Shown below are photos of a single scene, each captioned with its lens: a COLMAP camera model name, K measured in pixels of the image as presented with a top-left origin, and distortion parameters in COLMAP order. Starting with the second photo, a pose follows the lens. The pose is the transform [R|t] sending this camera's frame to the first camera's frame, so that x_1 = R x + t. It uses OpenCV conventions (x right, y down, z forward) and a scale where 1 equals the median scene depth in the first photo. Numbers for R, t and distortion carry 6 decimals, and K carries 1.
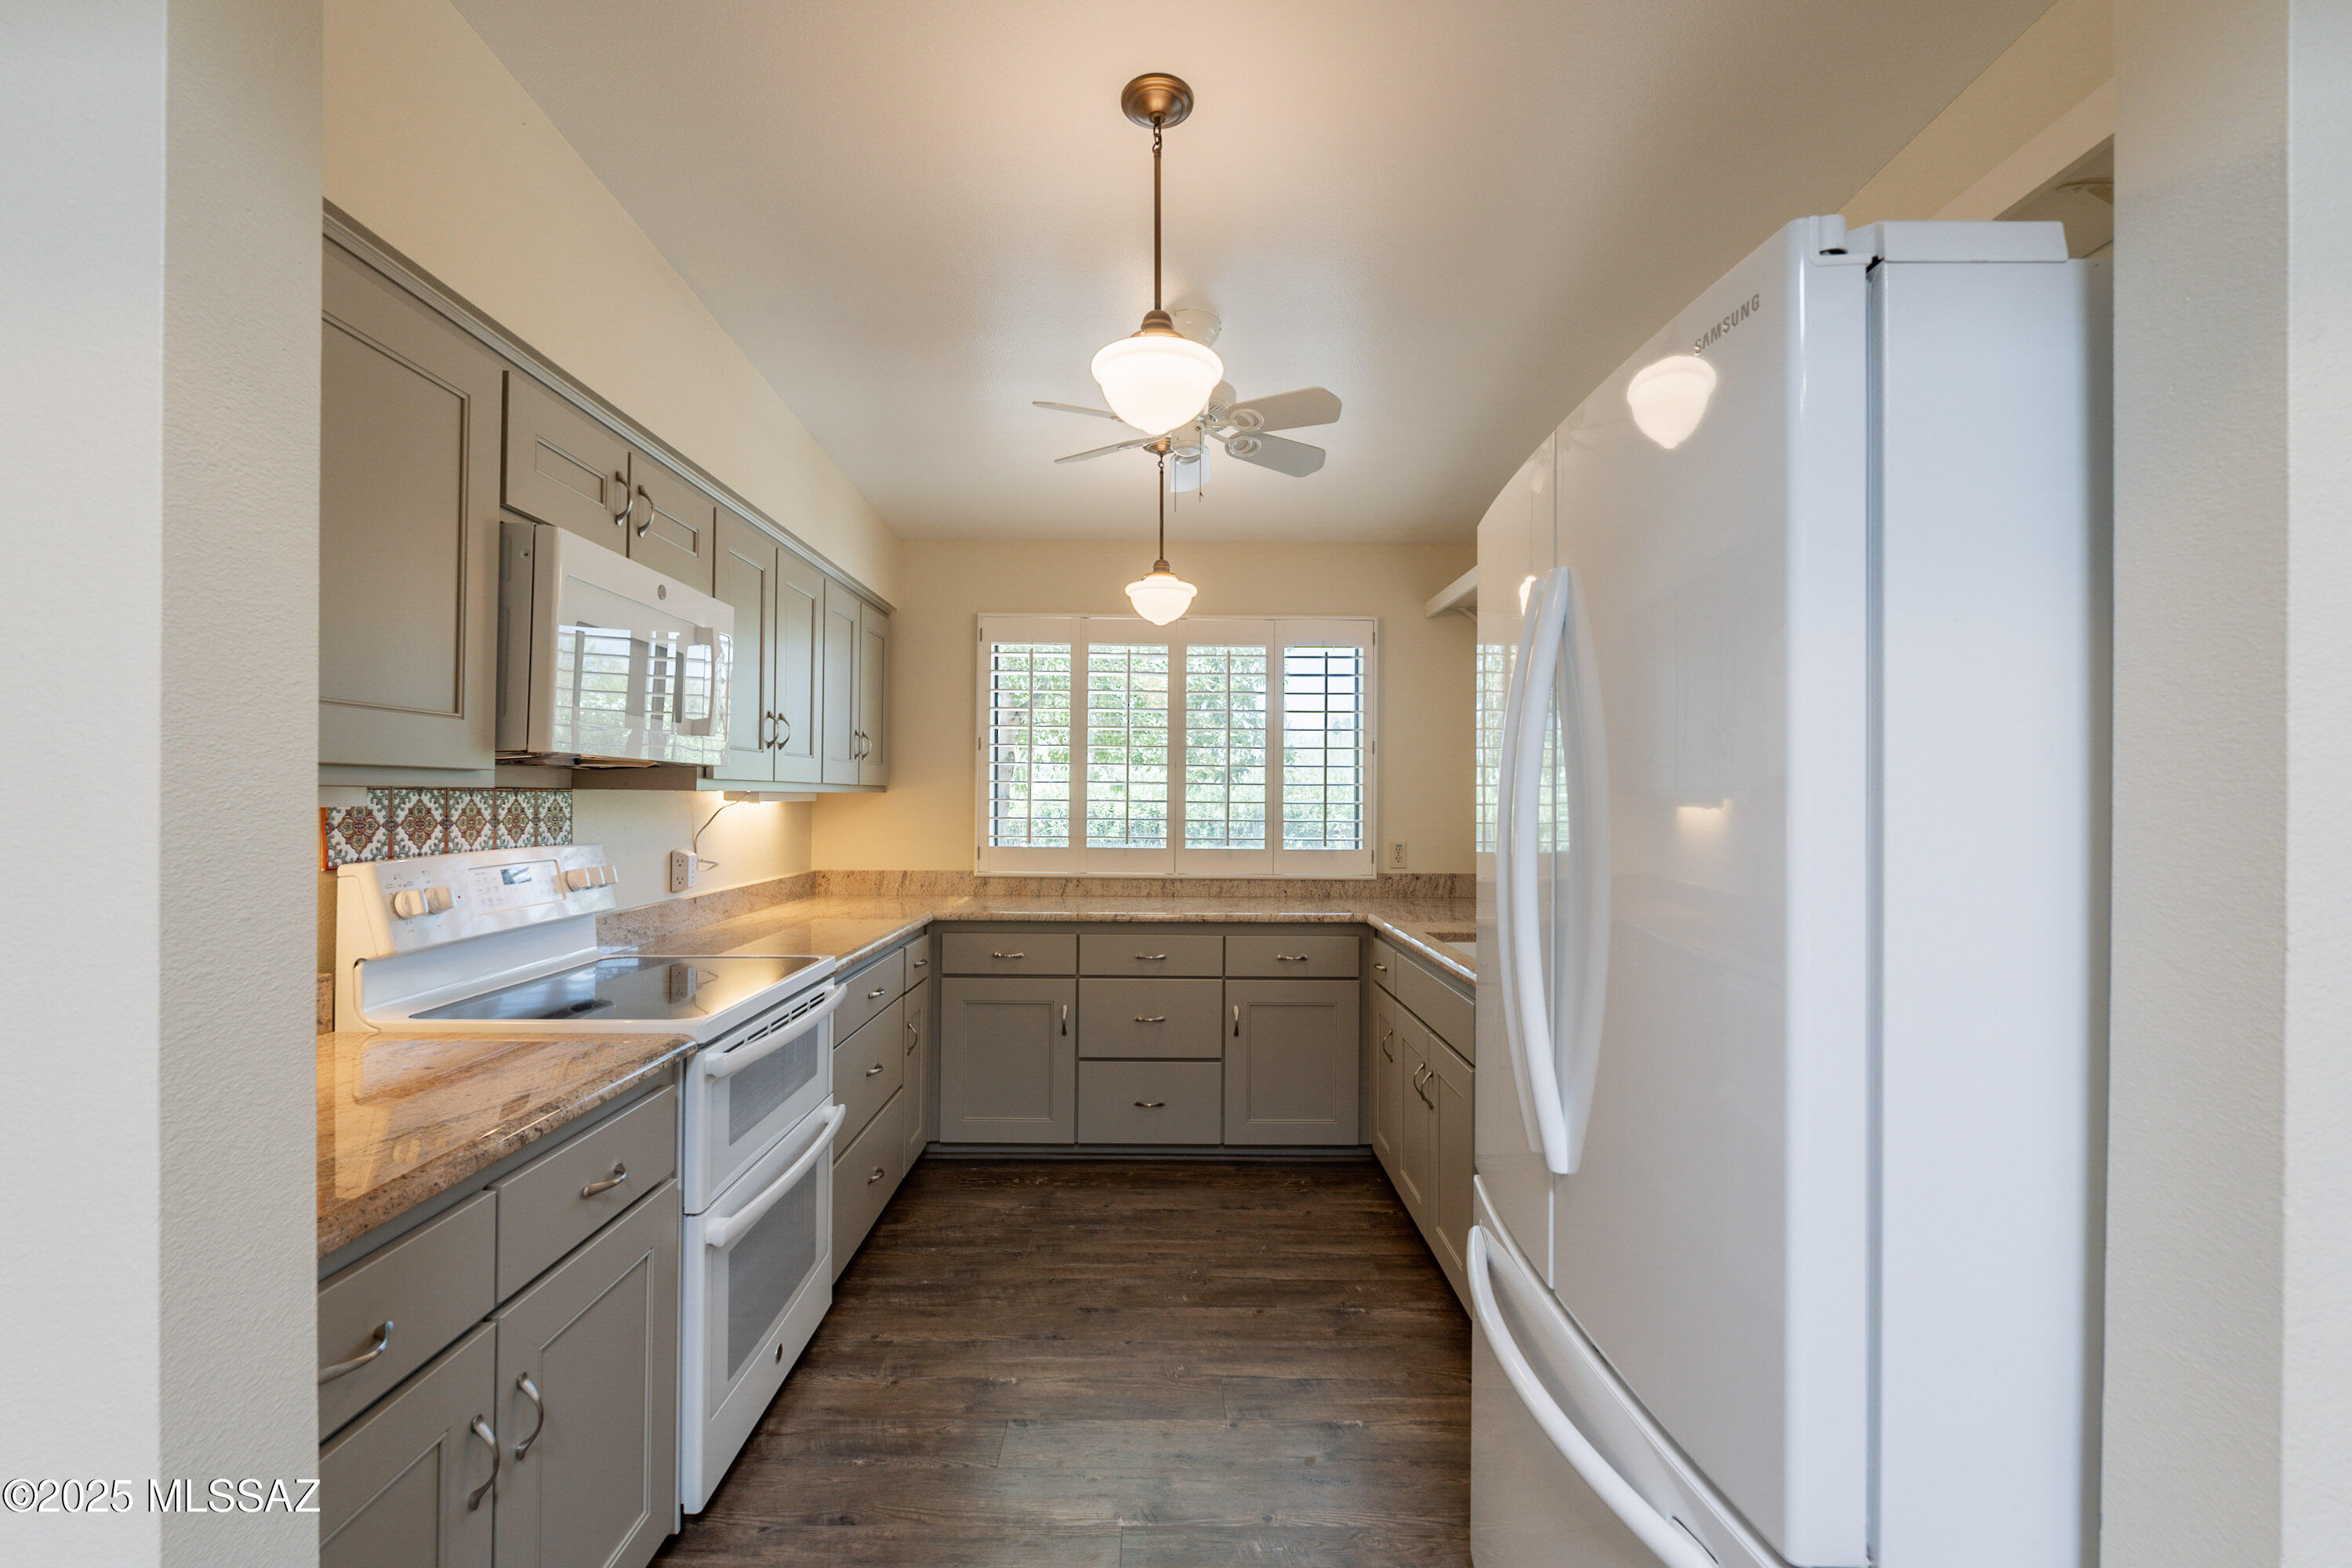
lens RADIAL K [[1024.7, 0, 1126.3], [0, 1024.7, 791.3], [0, 0, 1]] dist [-0.005872, 0.000629]
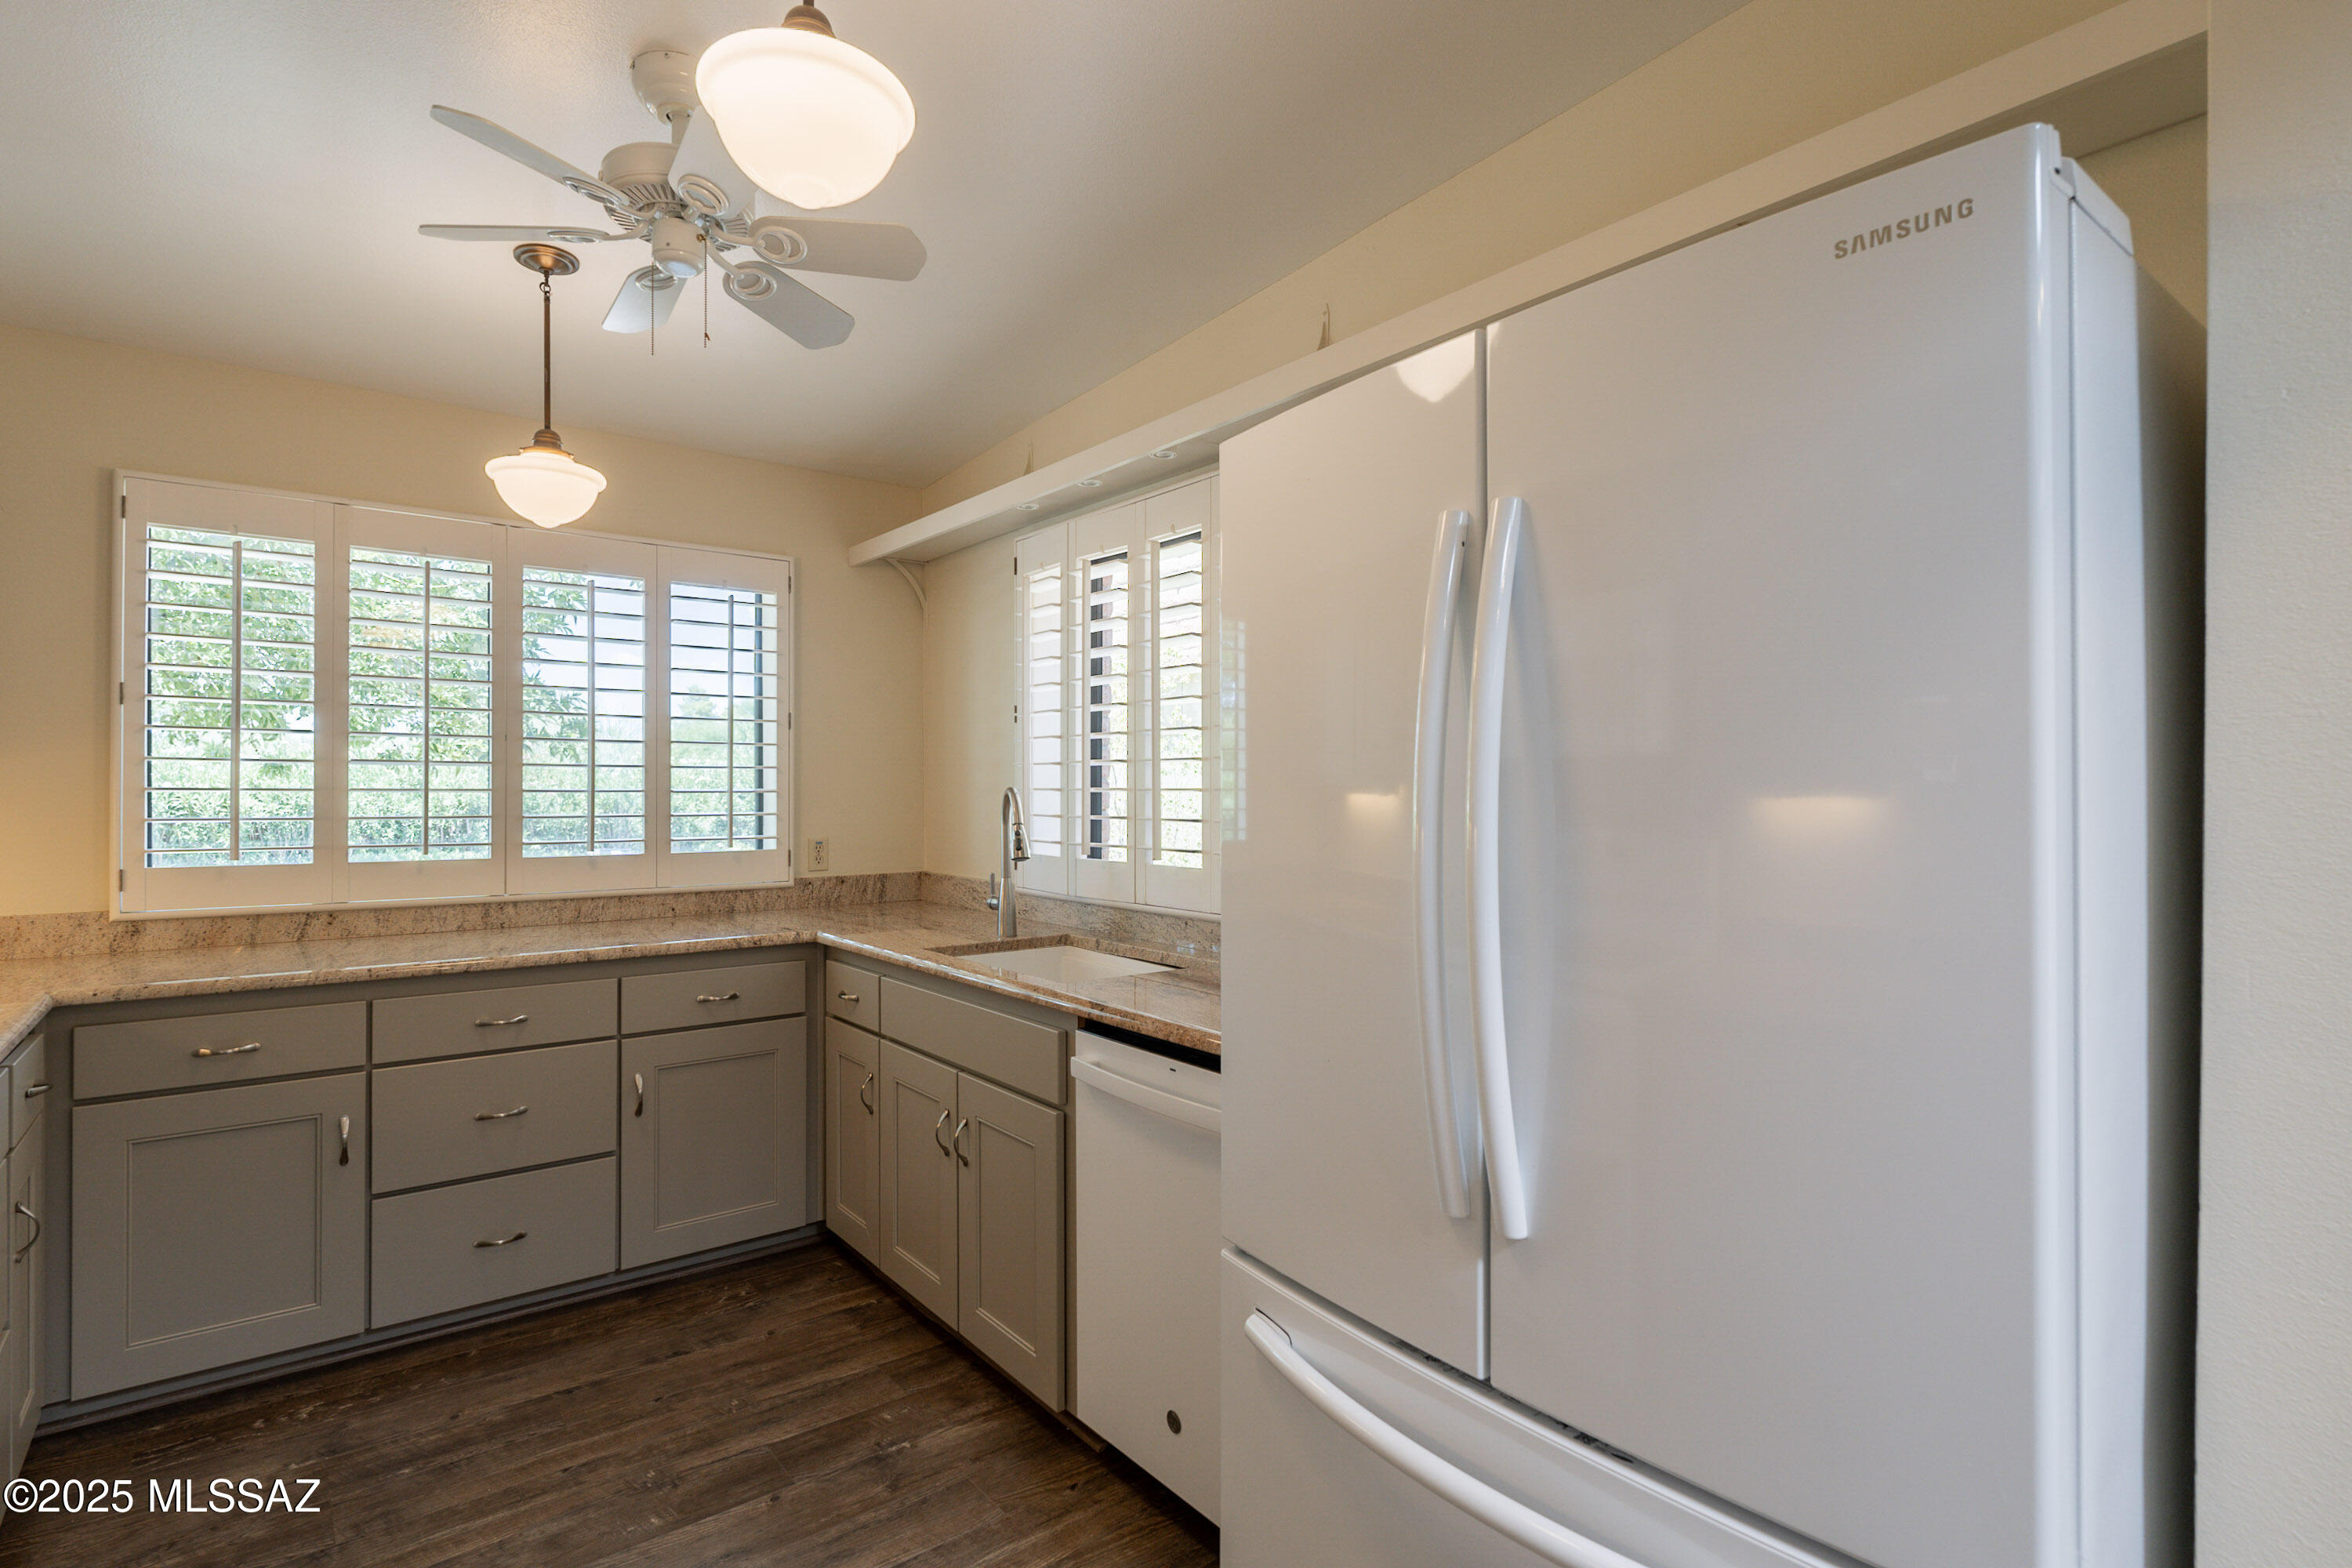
lens RADIAL K [[1138.8, 0, 1146.3], [0, 1138.8, 784.9], [0, 0, 1]] dist [-0.008501, -0.001315]
pose [[0.772428, -0.002756, 0.635096, -0.140481], [-0.001011, 0.999984, 0.005569, 0.002387], [-0.635101, -0.004943, 0.772413, 0.181590]]
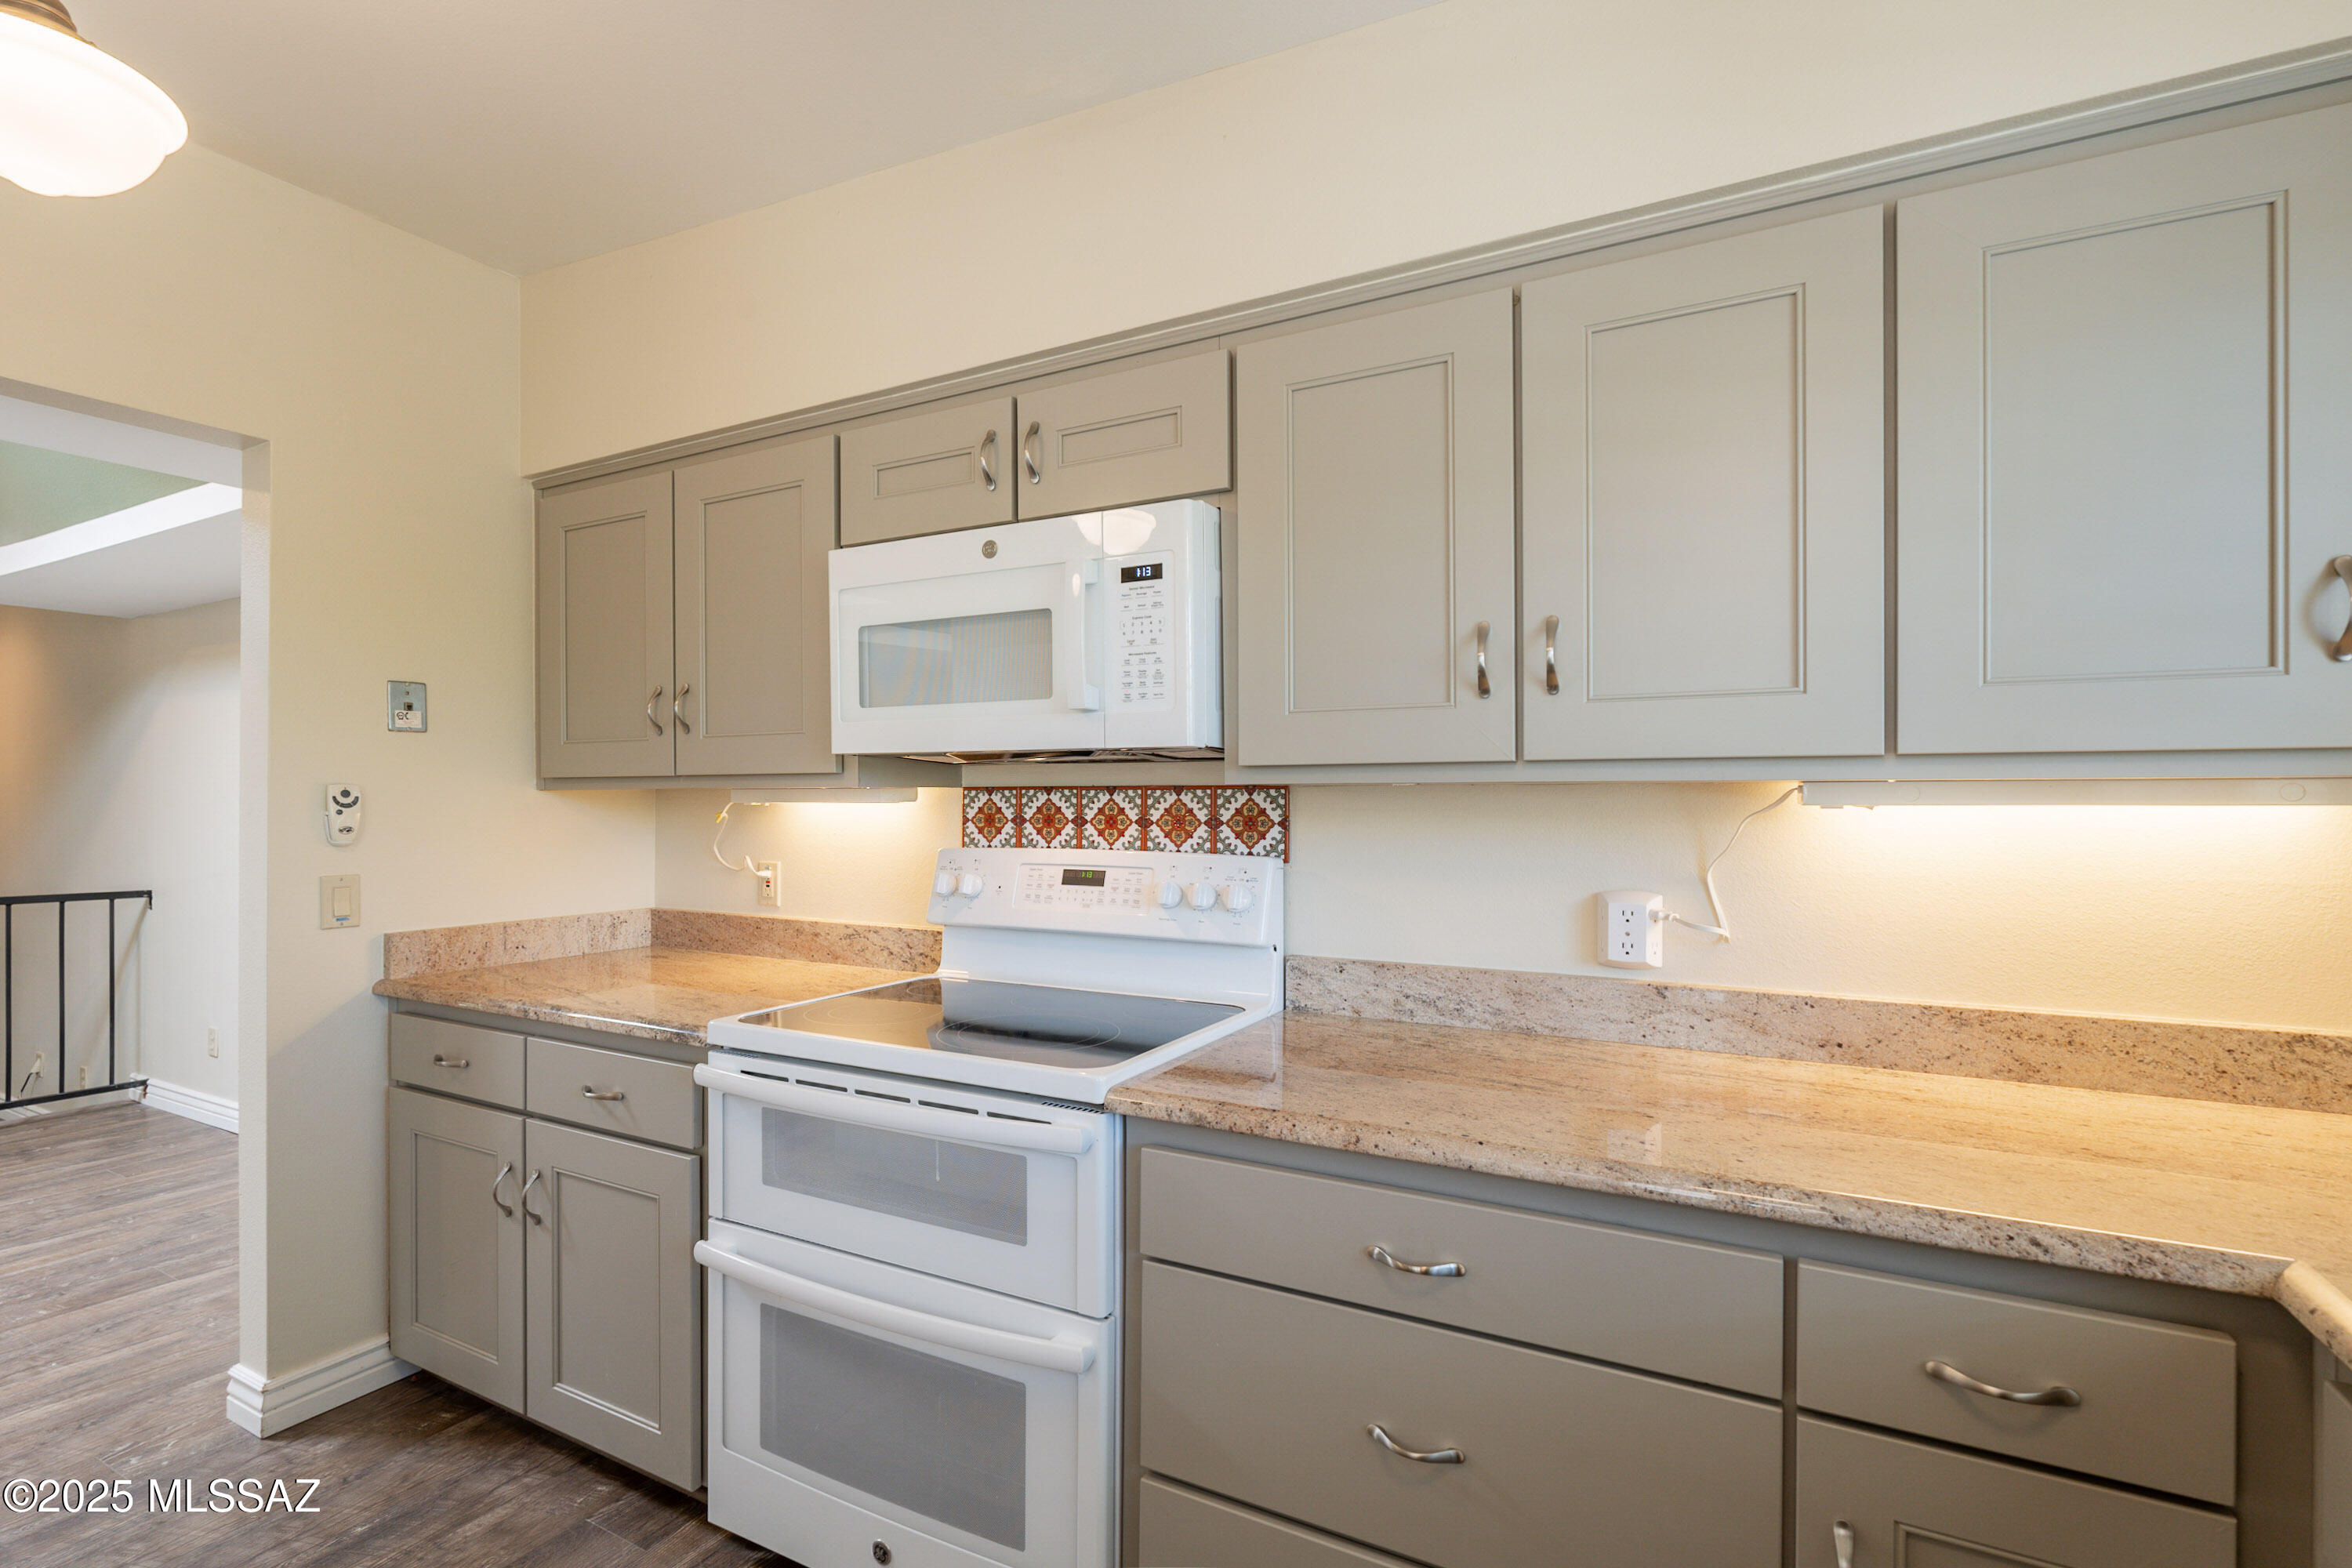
lens RADIAL K [[986.5, 0, 1185.1], [0, 986.5, 791.7], [0, 0, 1]] dist [-0.019232, 0.000002]
pose [[-0.411968, -0.009374, -0.911150, 0.147196], [0.005864, 0.999899, -0.012938, 0.009973], [0.911180, -0.010673, -0.411871, 1.034850]]
